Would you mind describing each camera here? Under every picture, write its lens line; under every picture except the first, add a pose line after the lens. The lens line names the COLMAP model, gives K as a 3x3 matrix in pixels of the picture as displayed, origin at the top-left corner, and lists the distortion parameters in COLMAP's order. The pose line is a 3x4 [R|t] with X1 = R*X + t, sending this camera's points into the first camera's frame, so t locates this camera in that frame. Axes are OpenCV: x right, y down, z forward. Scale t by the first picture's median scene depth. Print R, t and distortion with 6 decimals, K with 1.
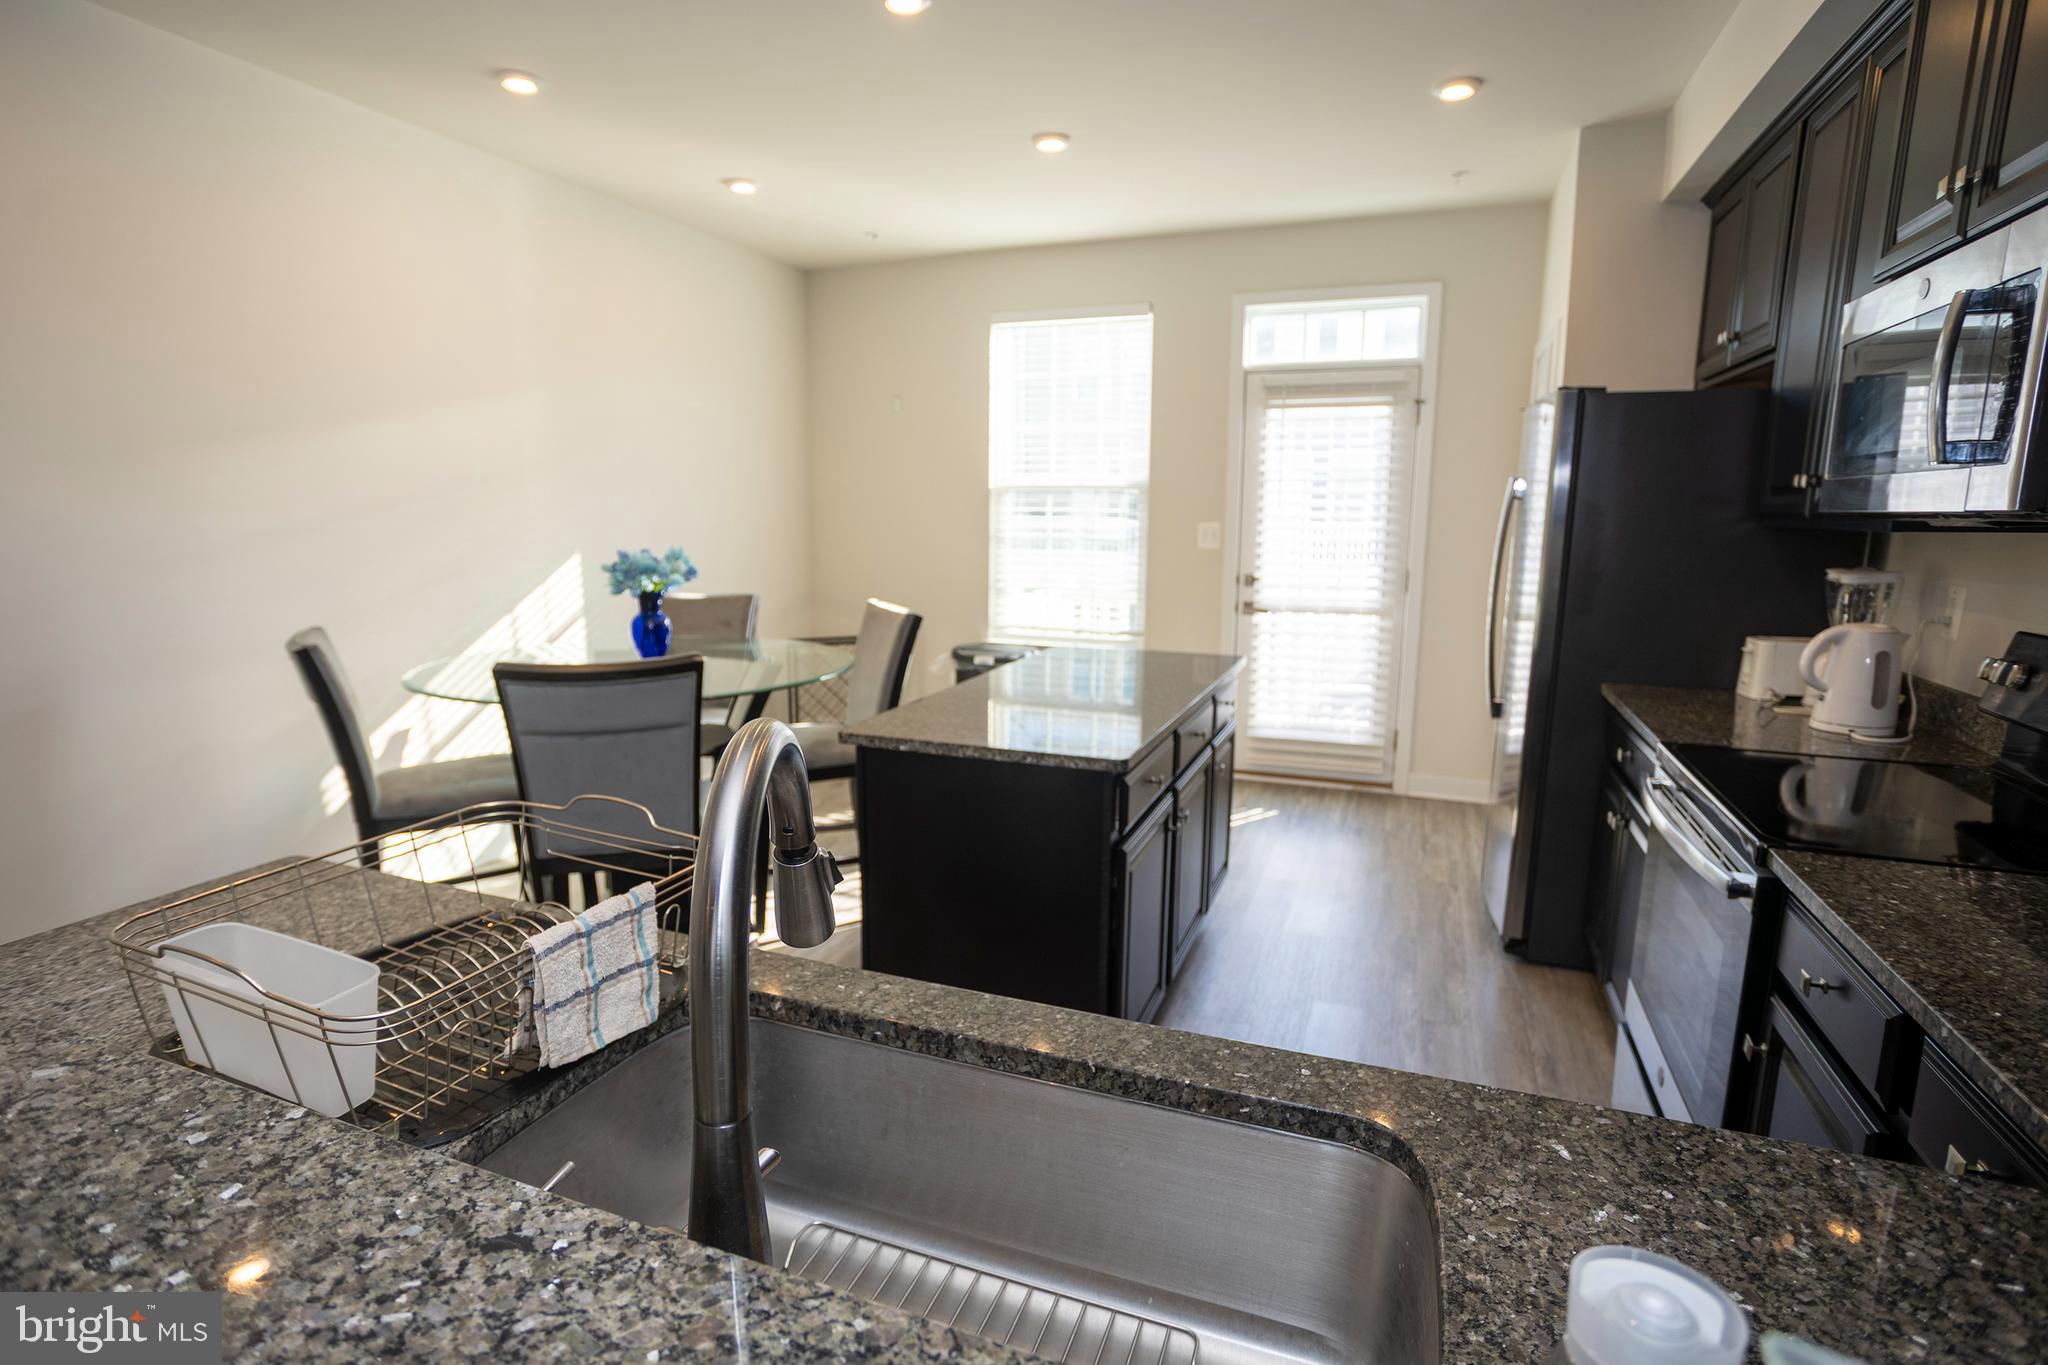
lens RADIAL K [[1024.3, 0, 979.4], [0, 1024.3, 684.6], [0, 0, 1]] dist [-0.040869, -0.000048]
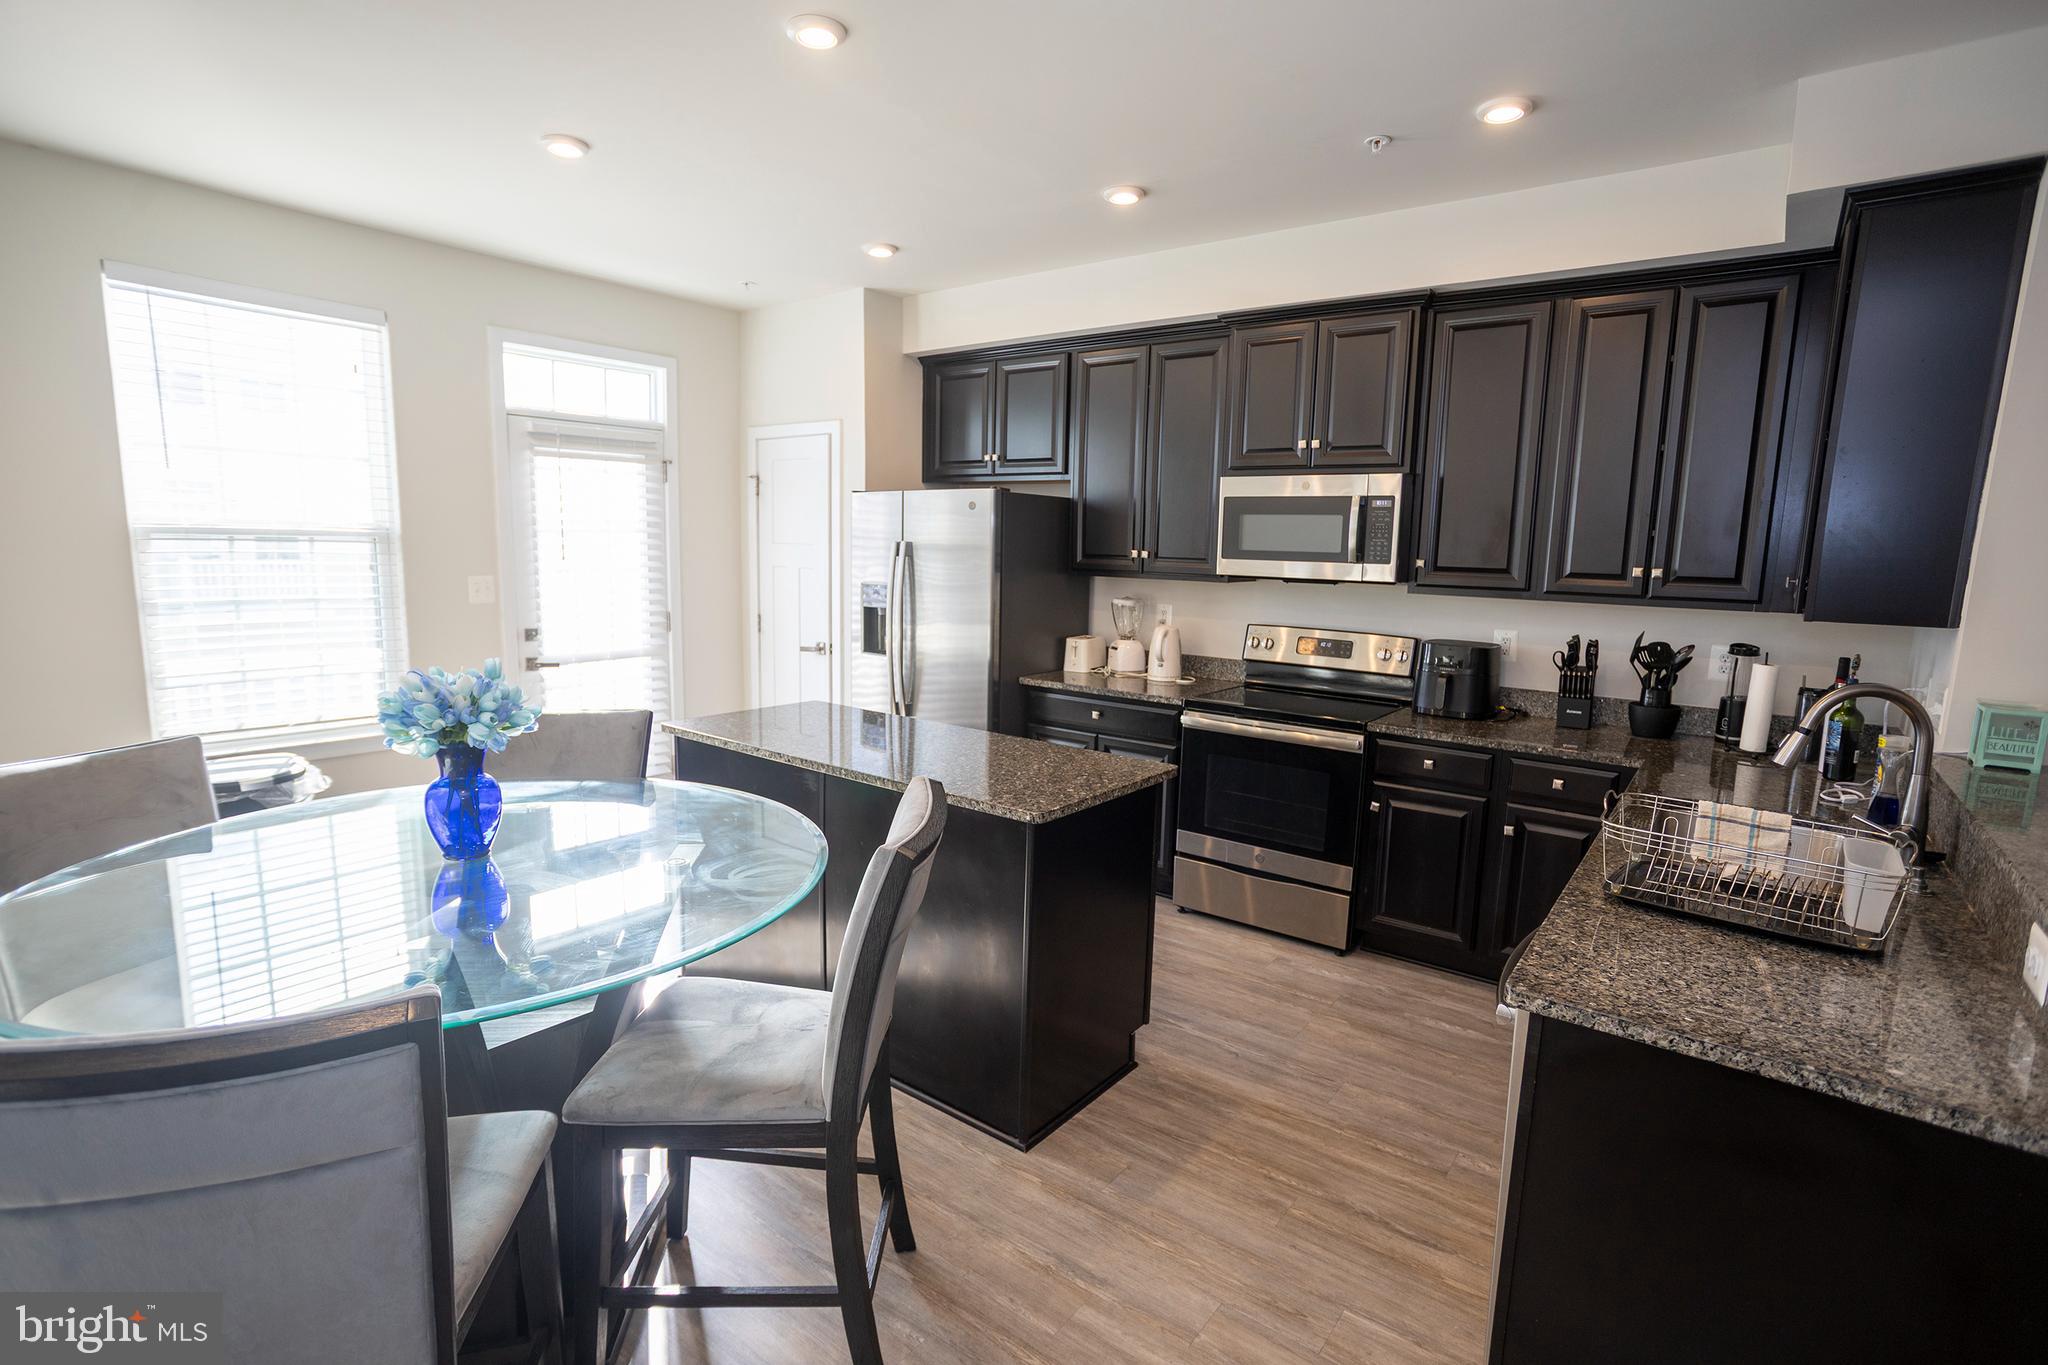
lens RADIAL K [[983.7, 0, 1015.8], [0, 983.7, 686.7], [0, 0, 1]] dist [-0.055196, 0.031612]
pose [[0.248604, -0.142298, 0.958096, -0.512105], [0.144794, 0.983495, 0.108500, -0.091668], [-0.957721, 0.111753, 0.265105, 0.356069]]
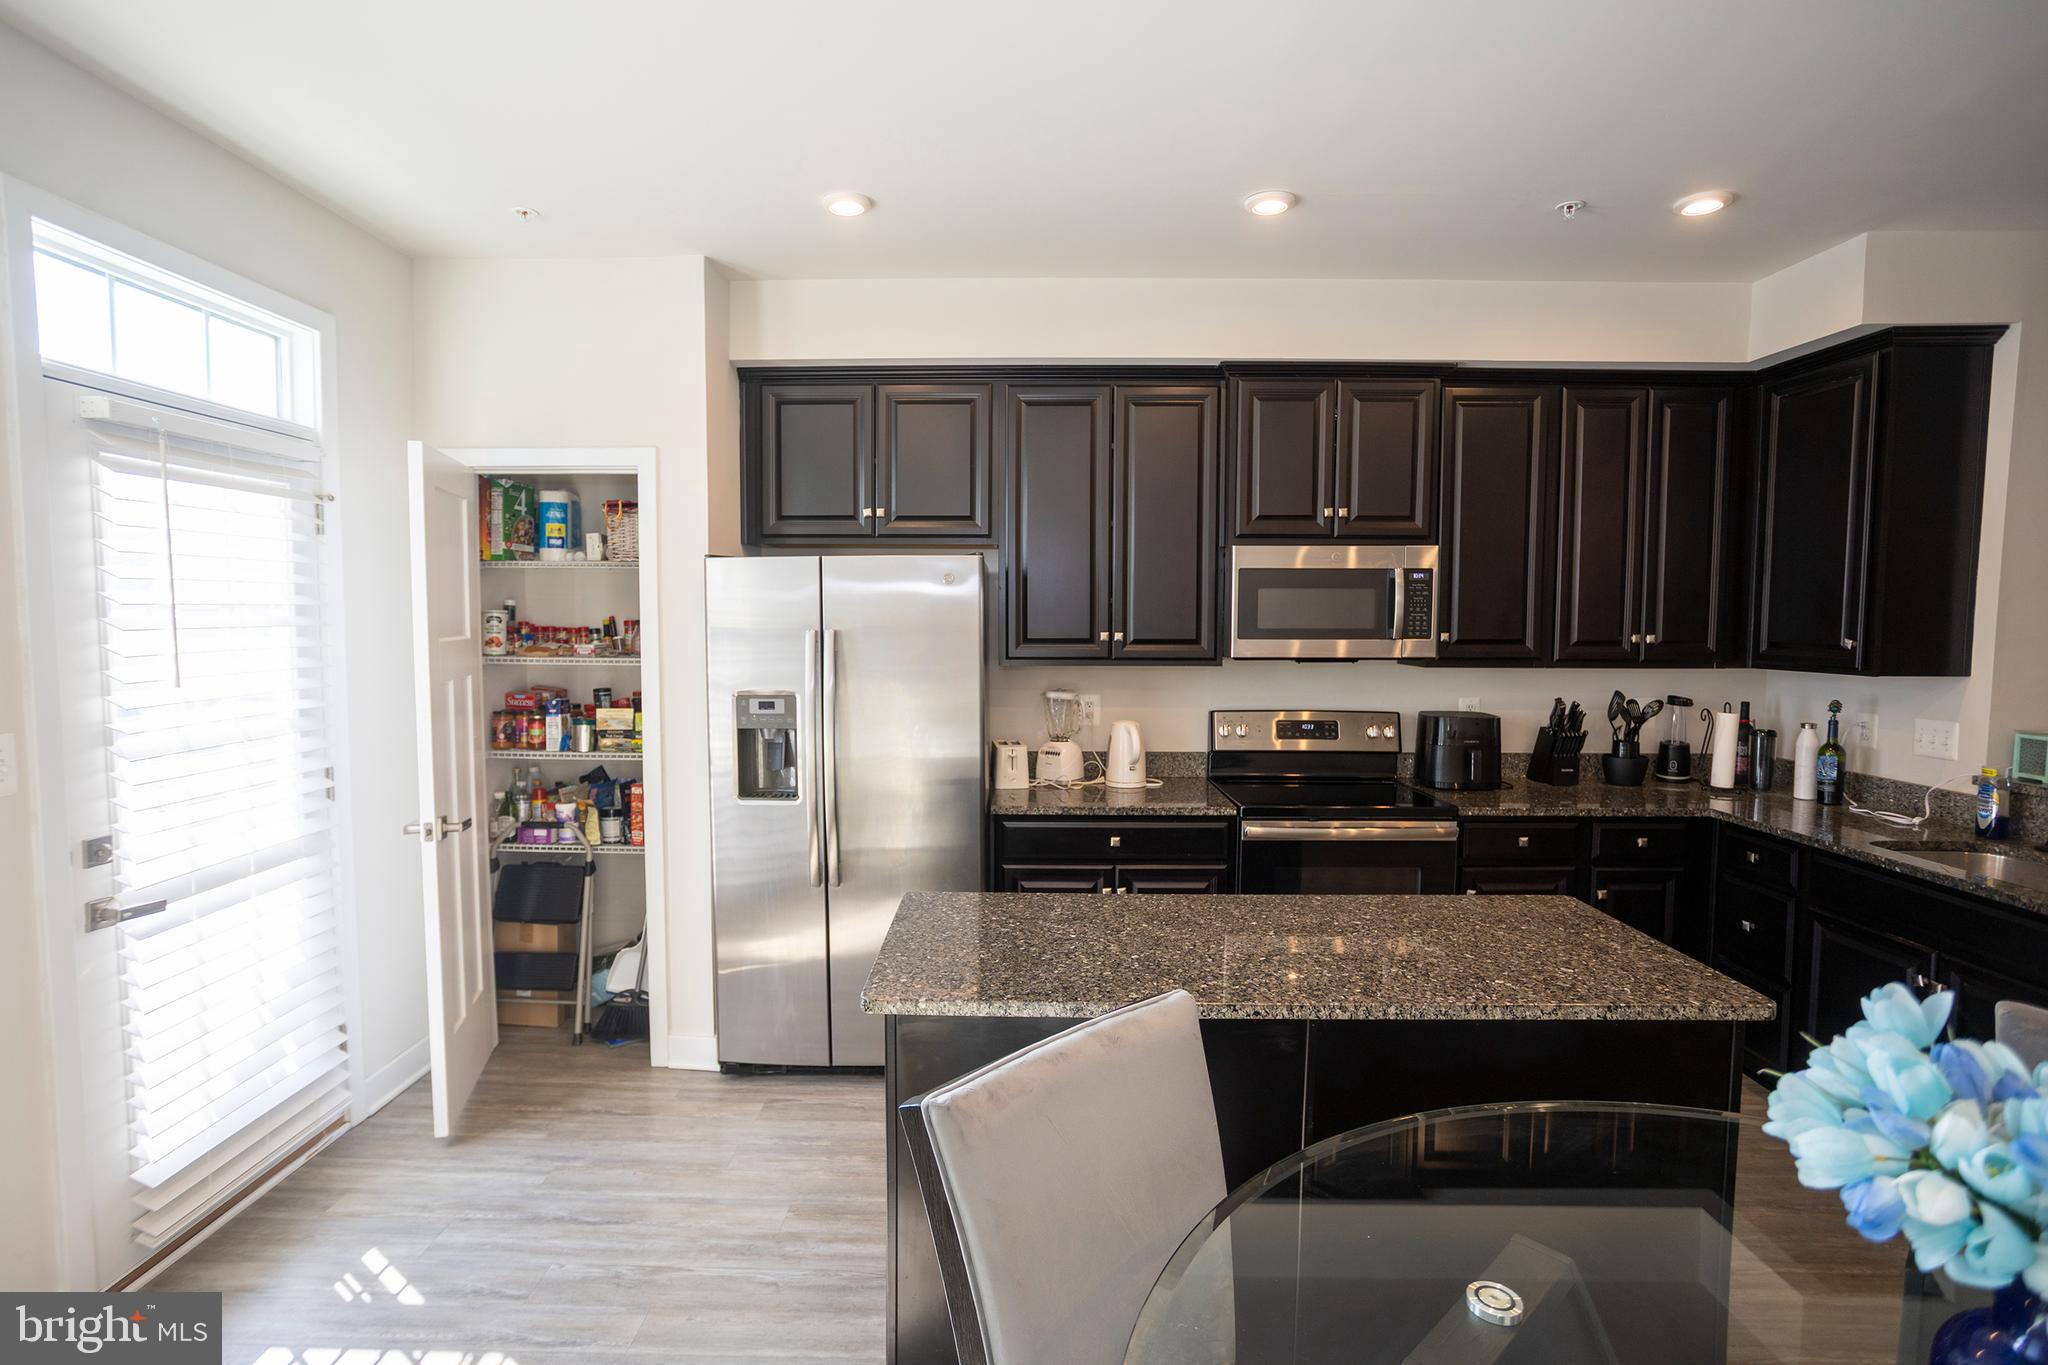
lens RADIAL K [[999.9, 0, 997.9], [0, 999.9, 680.5], [0, 0, 1]] dist [-0.027475, 0.002076]
pose [[-0.380429, -0.062425, 0.922701, -0.271316], [0.156411, 0.979003, 0.130722, -0.175891], [-0.911488, 0.194051, -0.362677, 0.824463]]
